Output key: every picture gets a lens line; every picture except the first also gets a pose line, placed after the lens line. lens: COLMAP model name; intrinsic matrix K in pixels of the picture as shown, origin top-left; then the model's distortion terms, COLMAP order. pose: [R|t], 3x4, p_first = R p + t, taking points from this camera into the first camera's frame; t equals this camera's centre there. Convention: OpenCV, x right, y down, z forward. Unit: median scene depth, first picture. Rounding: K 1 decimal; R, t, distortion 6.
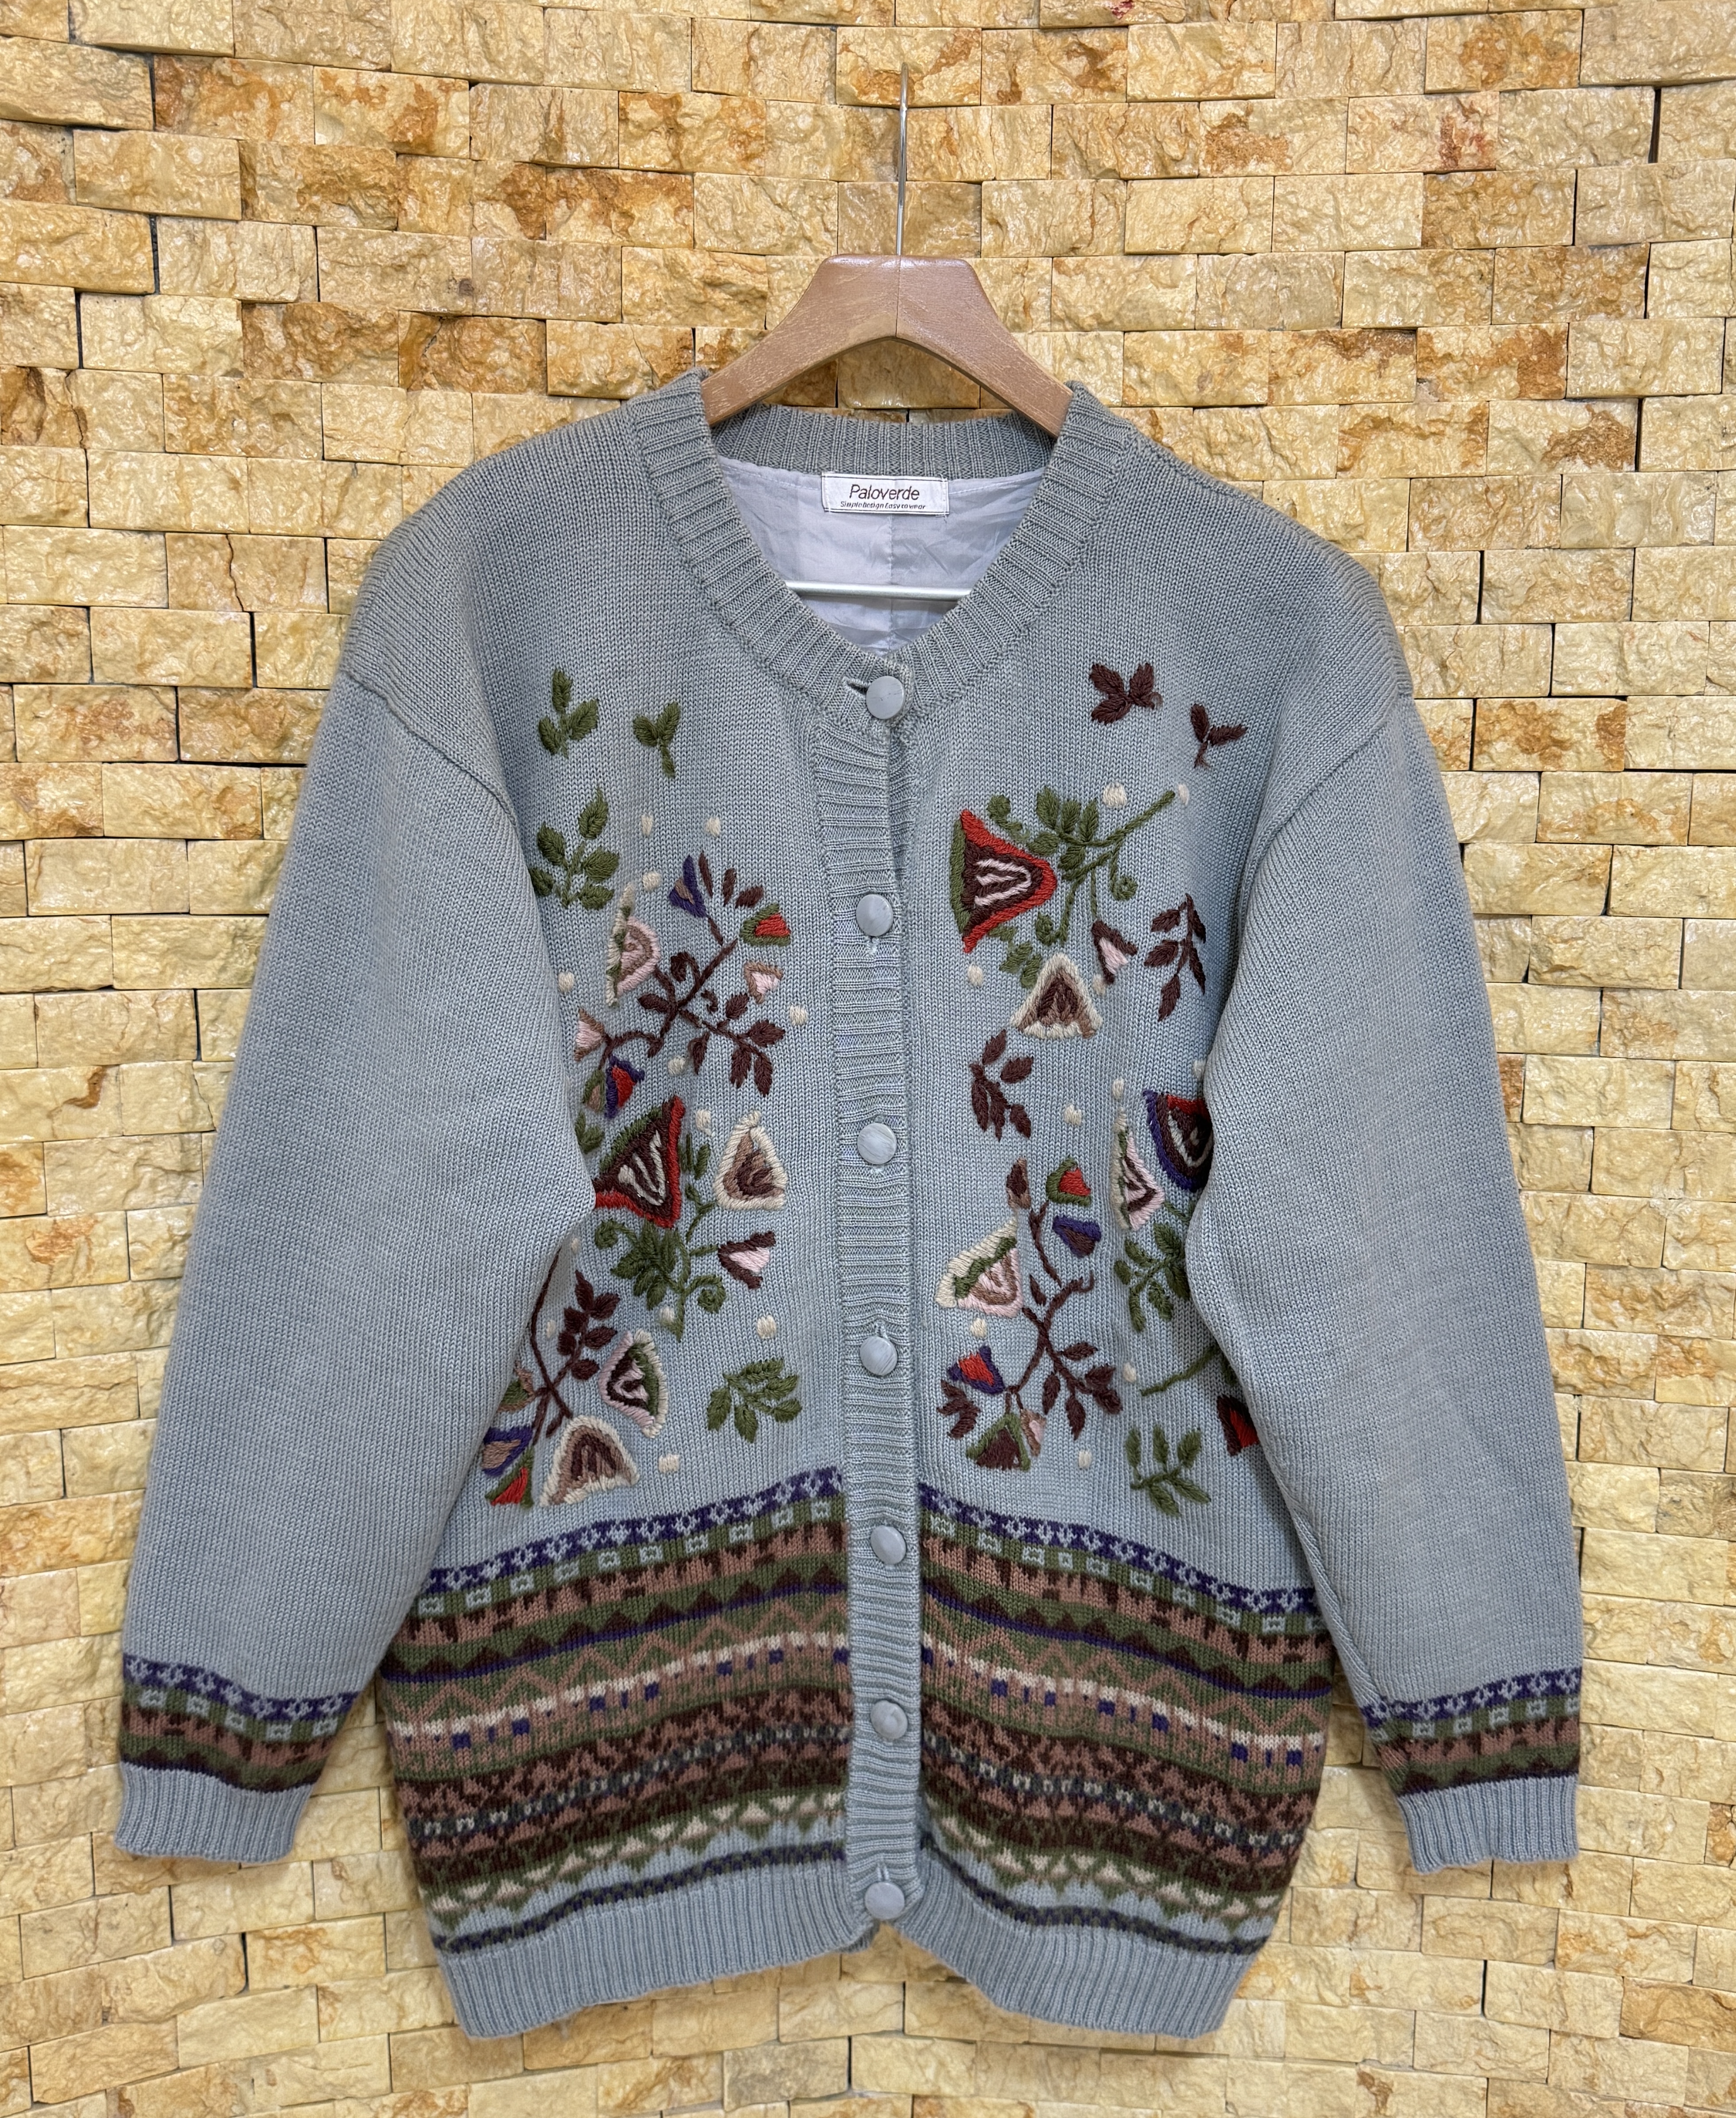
lens RADIAL K [[1998.0, 0, 880.1], [0, 1998.0, 1078.7], [0, 0, 1]] dist [0.017651, -0.039866]
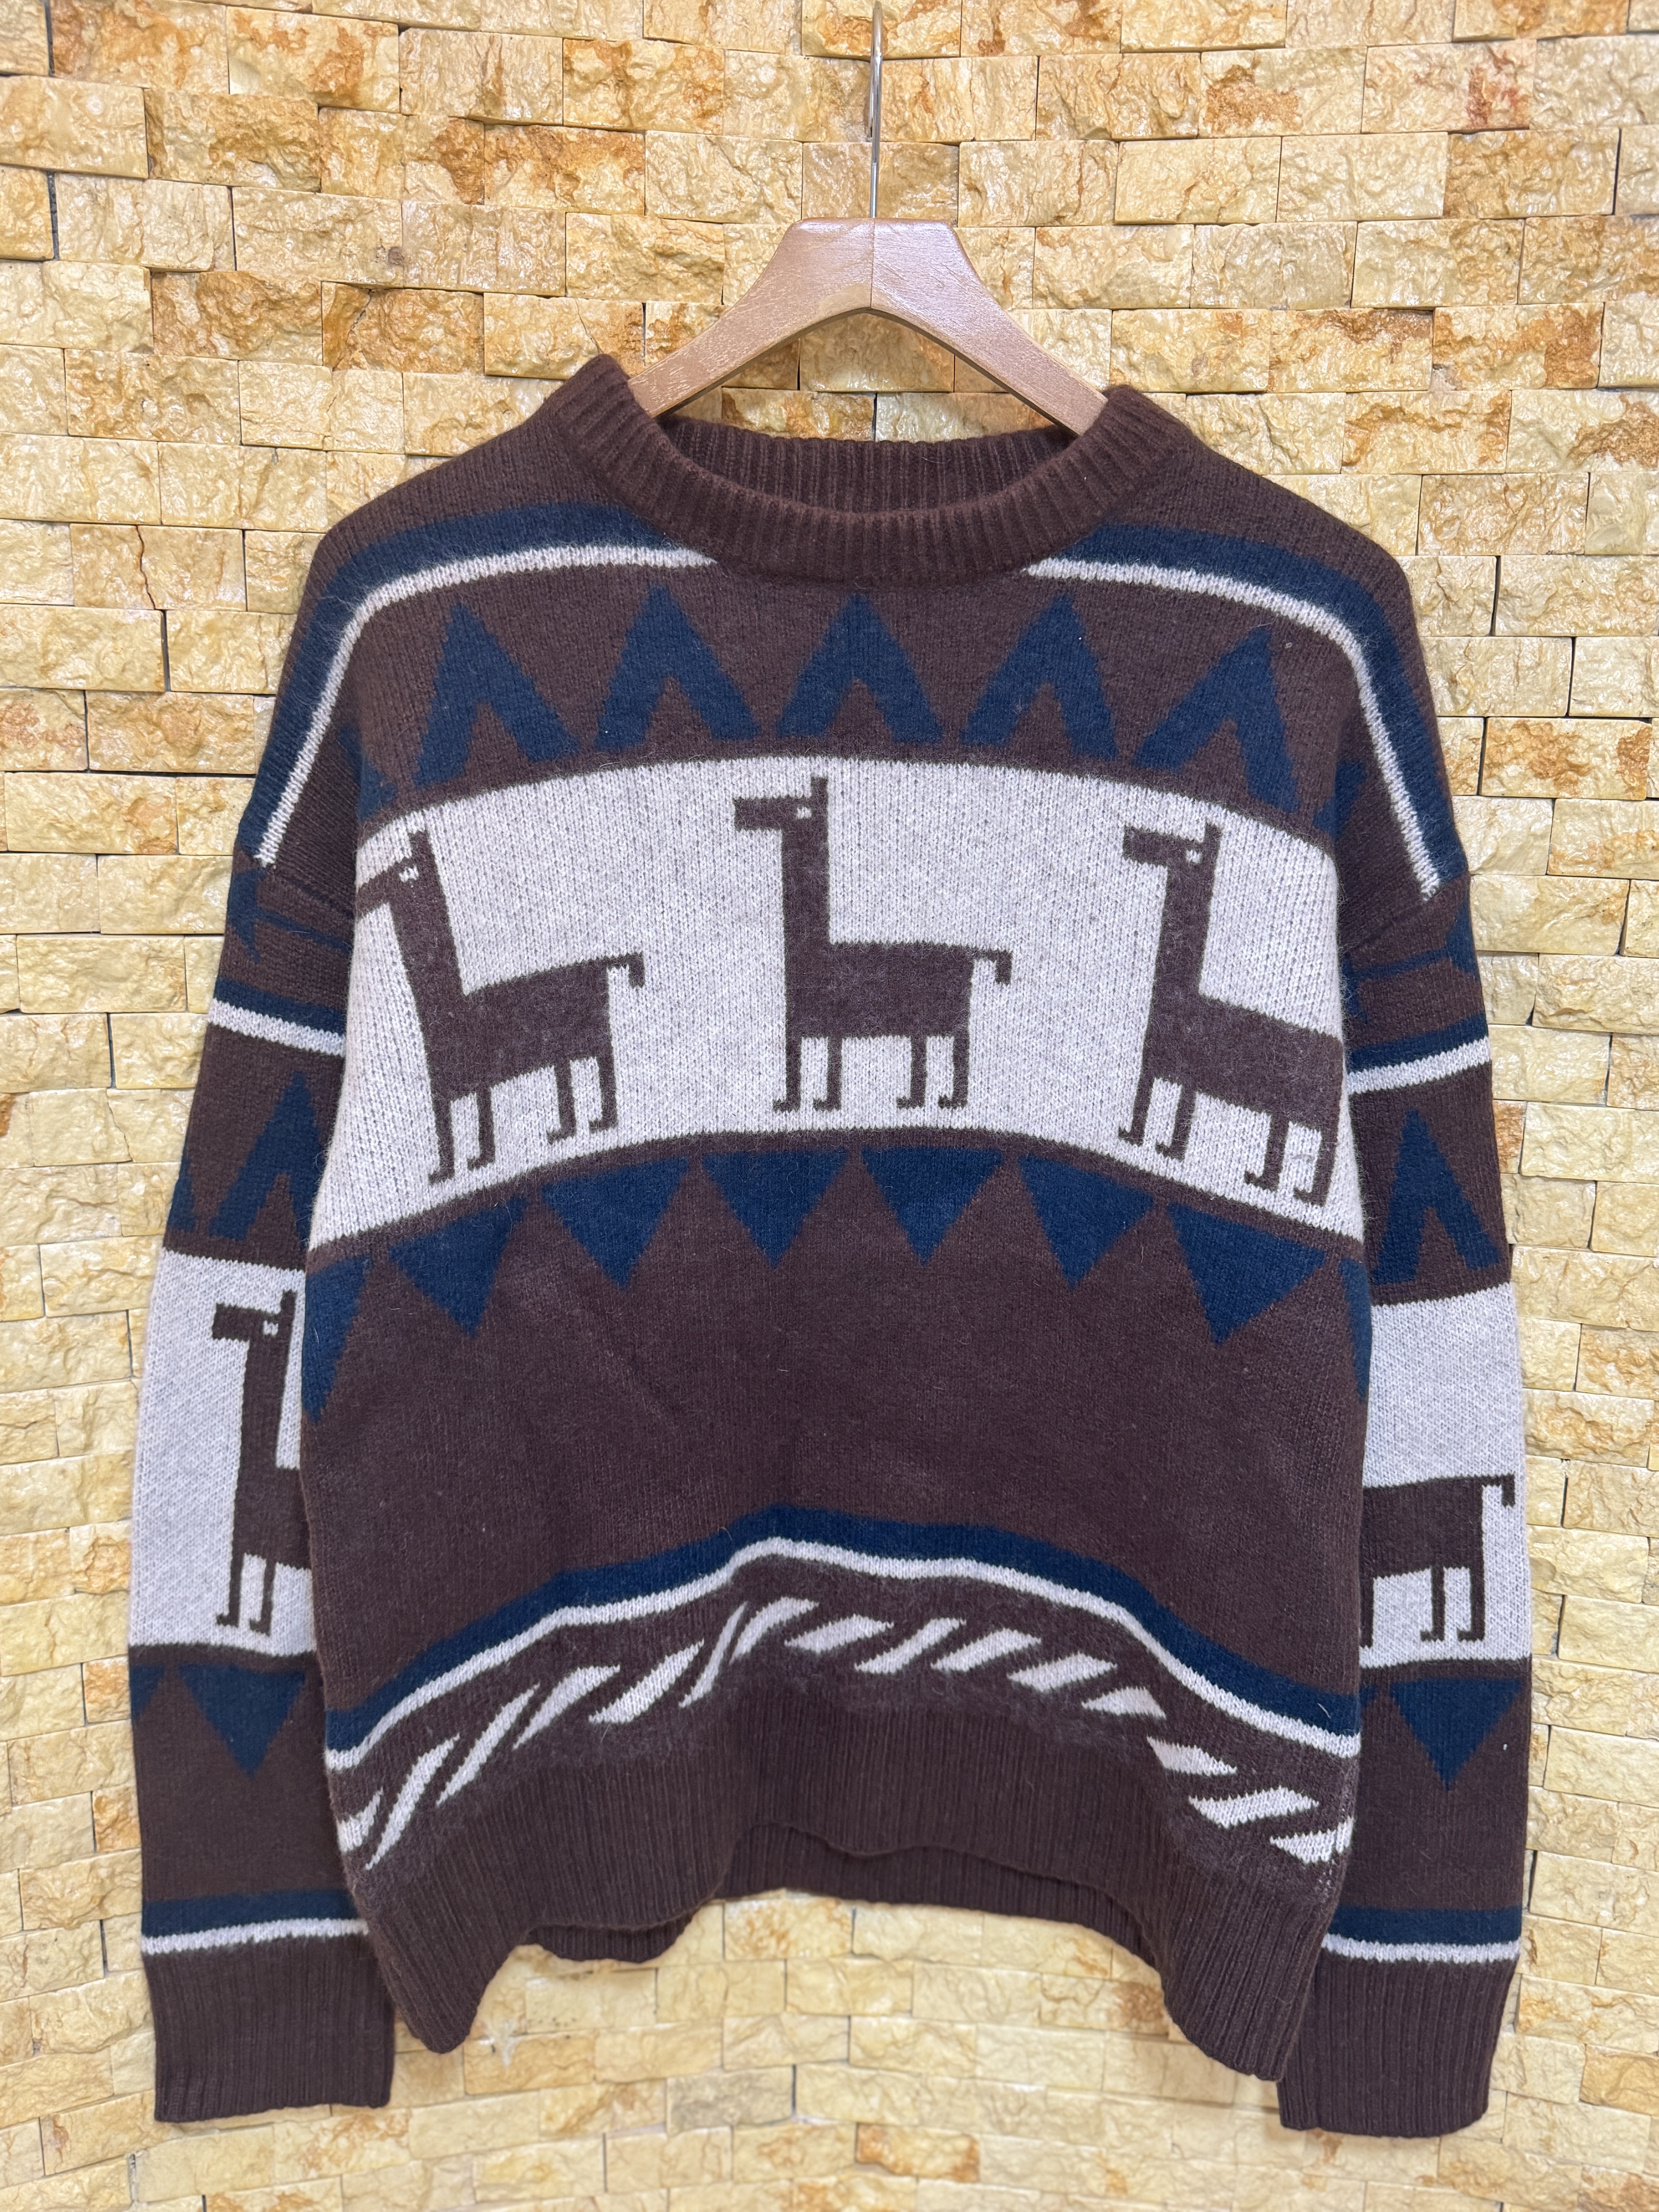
lens RADIAL K [[1754.3, 0, 832.7], [0, 1754.3, 1107.1], [0, 0, 1]] dist [-0.005912, -0.003705]
pose [[0.999480, 0.017577, -0.027027, 0.022448], [-0.016268, 0.998718, 0.047934, -0.045974], [0.027835, -0.047470, 0.998485, 0.181841]]
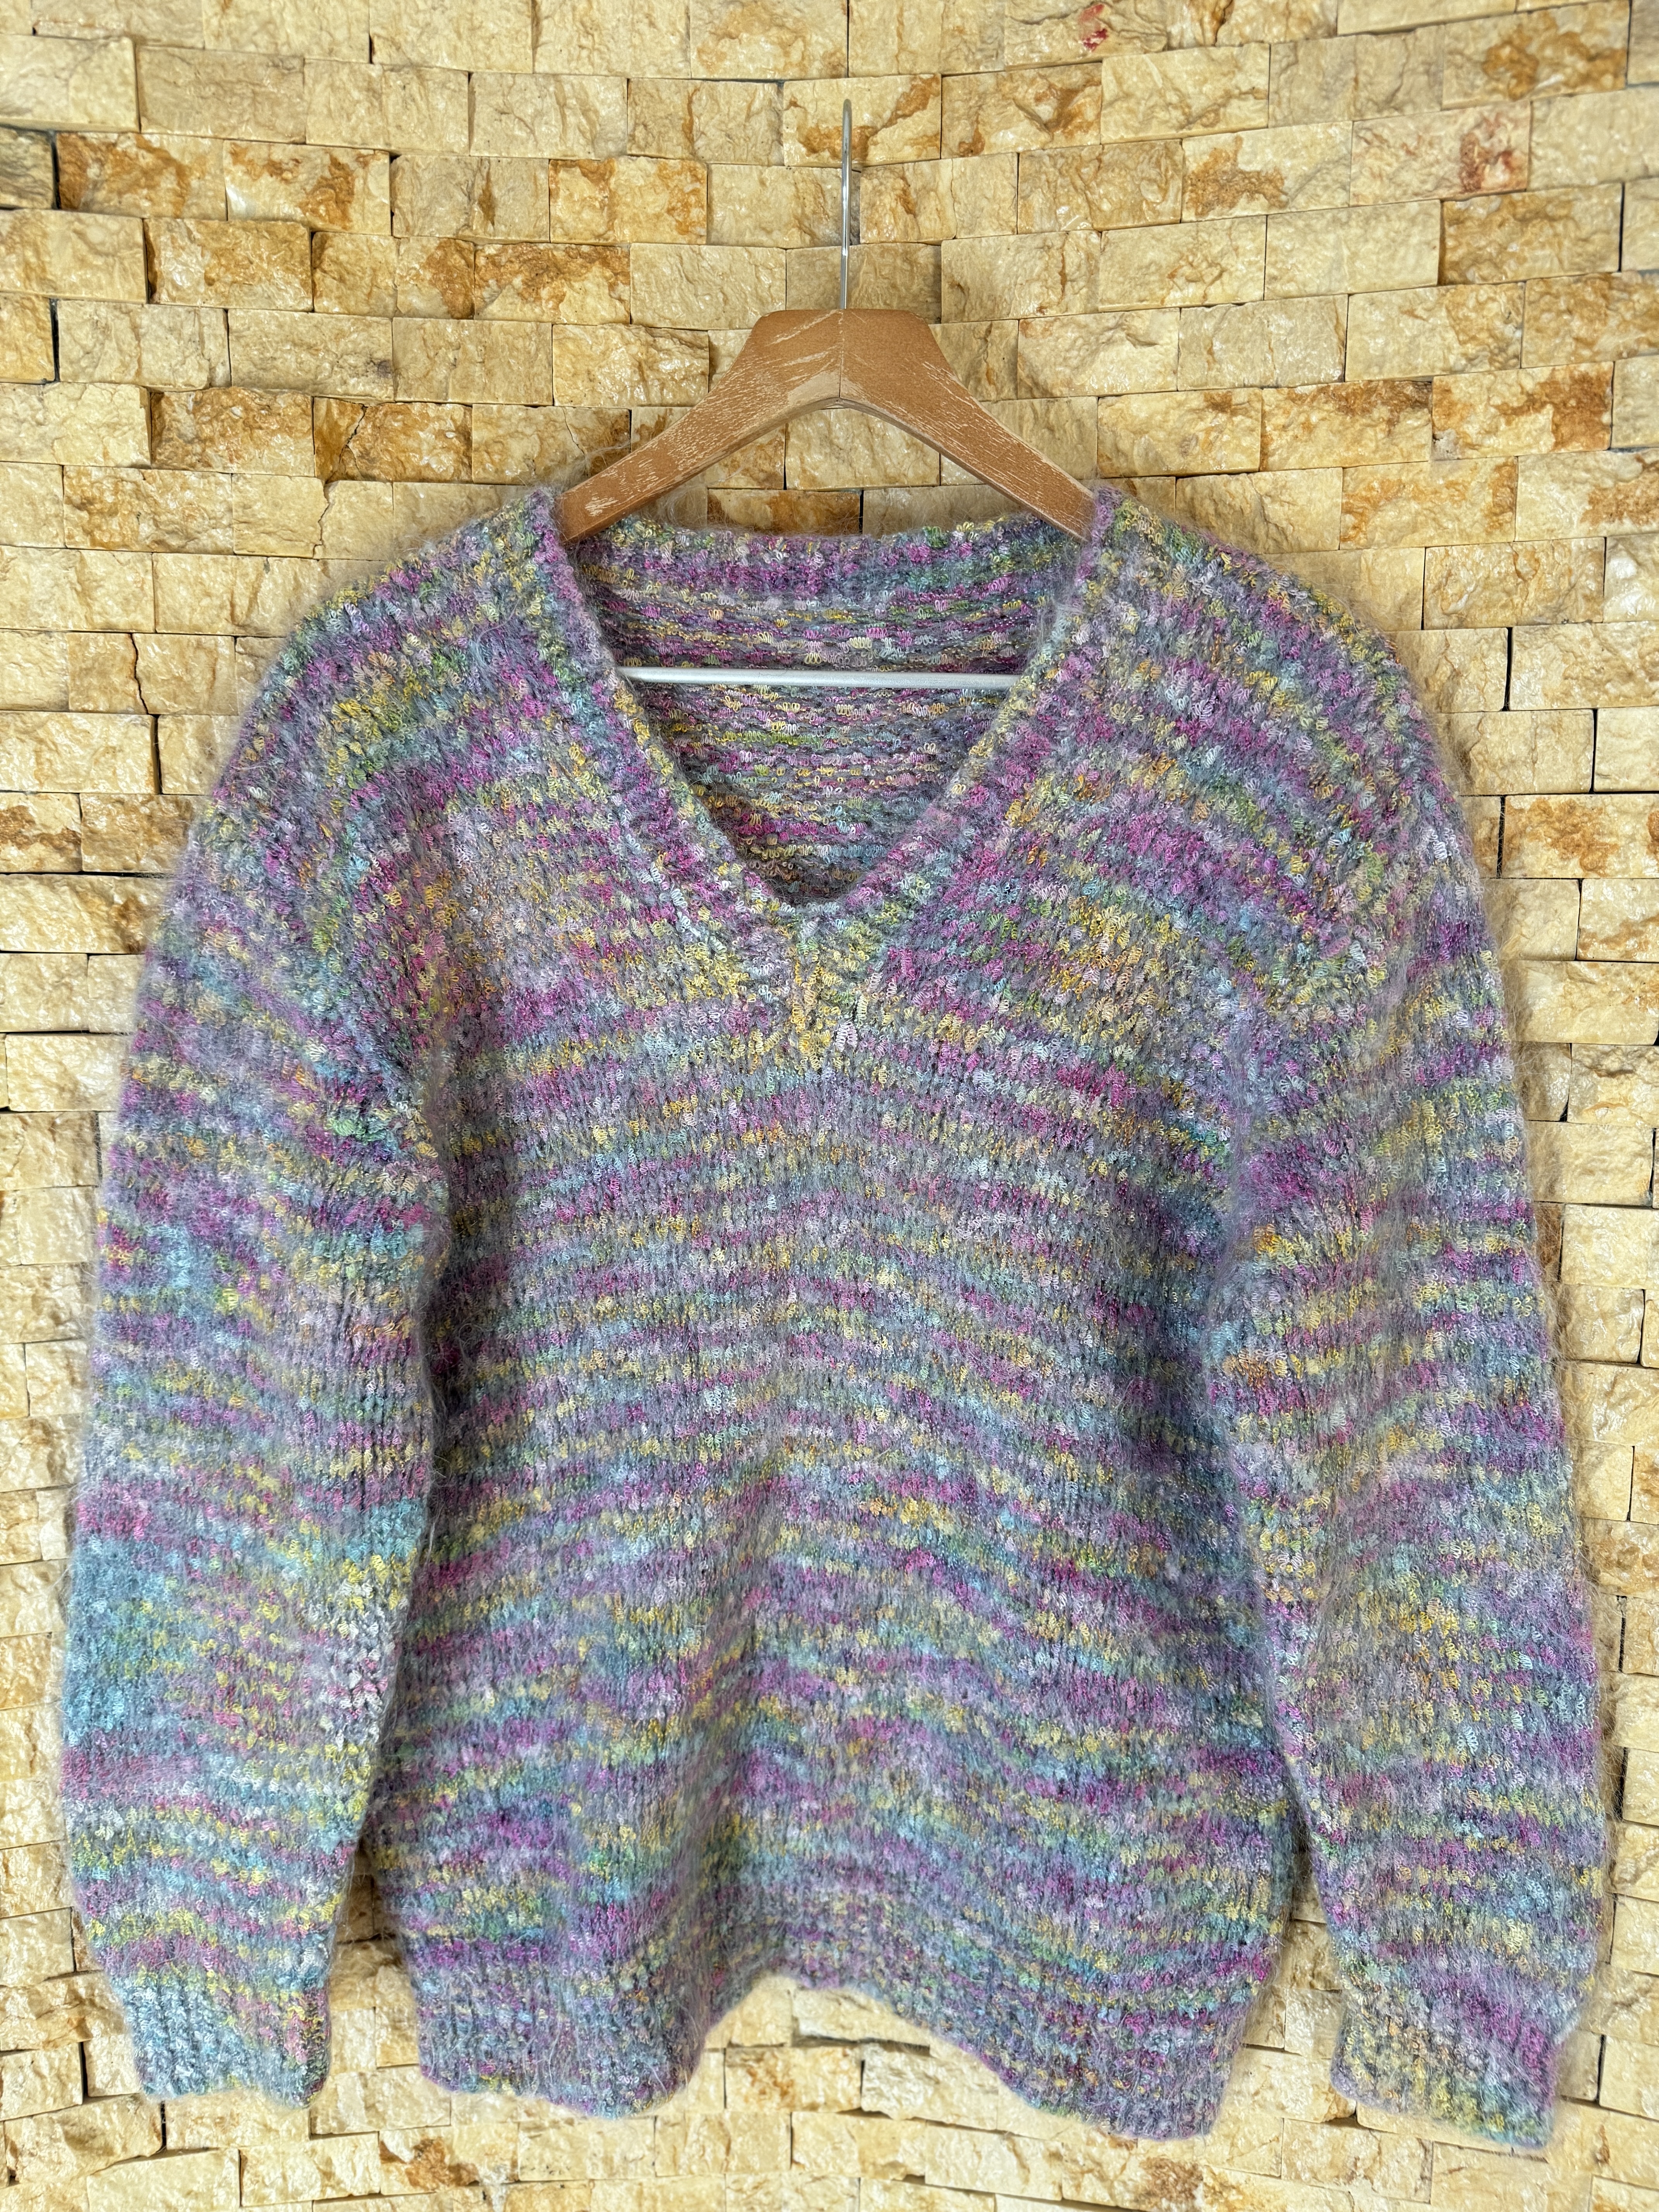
lens RADIAL K [[1563.9, 0, 831.0], [0, 1563.9, 1110.4], [0, 0, 1]] dist [-0.009975, -0.003168]
pose [[0.993660, 0.012588, -0.111717, 0.086699], [-0.016202, 0.999372, -0.031501, -0.028138], [0.111250, 0.033112, 0.993241, 0.304973]]
